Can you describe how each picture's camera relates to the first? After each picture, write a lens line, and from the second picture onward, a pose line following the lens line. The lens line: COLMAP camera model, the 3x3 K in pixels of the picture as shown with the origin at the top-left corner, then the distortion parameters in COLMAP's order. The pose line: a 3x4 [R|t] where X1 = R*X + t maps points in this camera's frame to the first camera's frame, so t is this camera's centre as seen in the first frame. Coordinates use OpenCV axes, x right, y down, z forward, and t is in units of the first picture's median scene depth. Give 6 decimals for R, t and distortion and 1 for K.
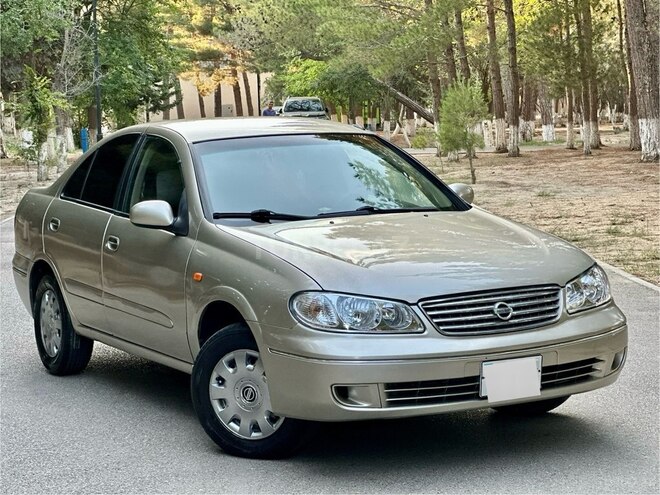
lens RADIAL K [[1520.5, 0, 329.2], [0, 1520.5, 210.6], [0, 0, 1]] dist [0.267648, 0.000000]
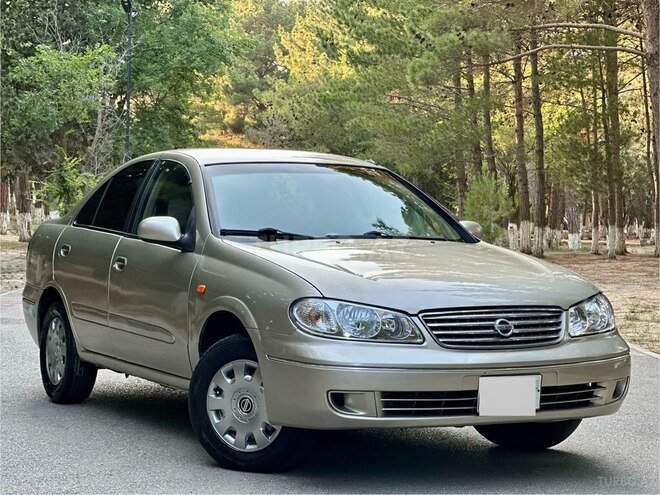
lens RADIAL K [[1520.5, 0, 332.3], [0, 1520.5, 210.3], [0, 0, 1]] dist [0.267648, 0.000000]
pose [[0.998948, 0.042582, -0.017011, 0.014399], [-0.043686, 0.996525, -0.070920, 0.059056], [0.013932, 0.071588, 0.997337, 0.000753]]
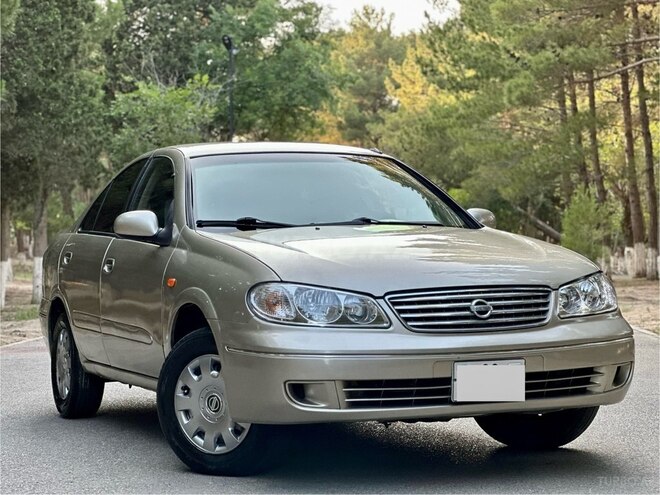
lens RADIAL K [[1520.5, 0, 336.2], [0, 1520.5, 214.8], [0, 0, 1]] dist [0.267648, 0.000000]
pose [[0.994988, 0.006224, -0.099803, 0.107422], [-0.015375, 0.995715, -0.091190, 0.085591], [0.098808, 0.092267, 0.990820, 0.077752]]
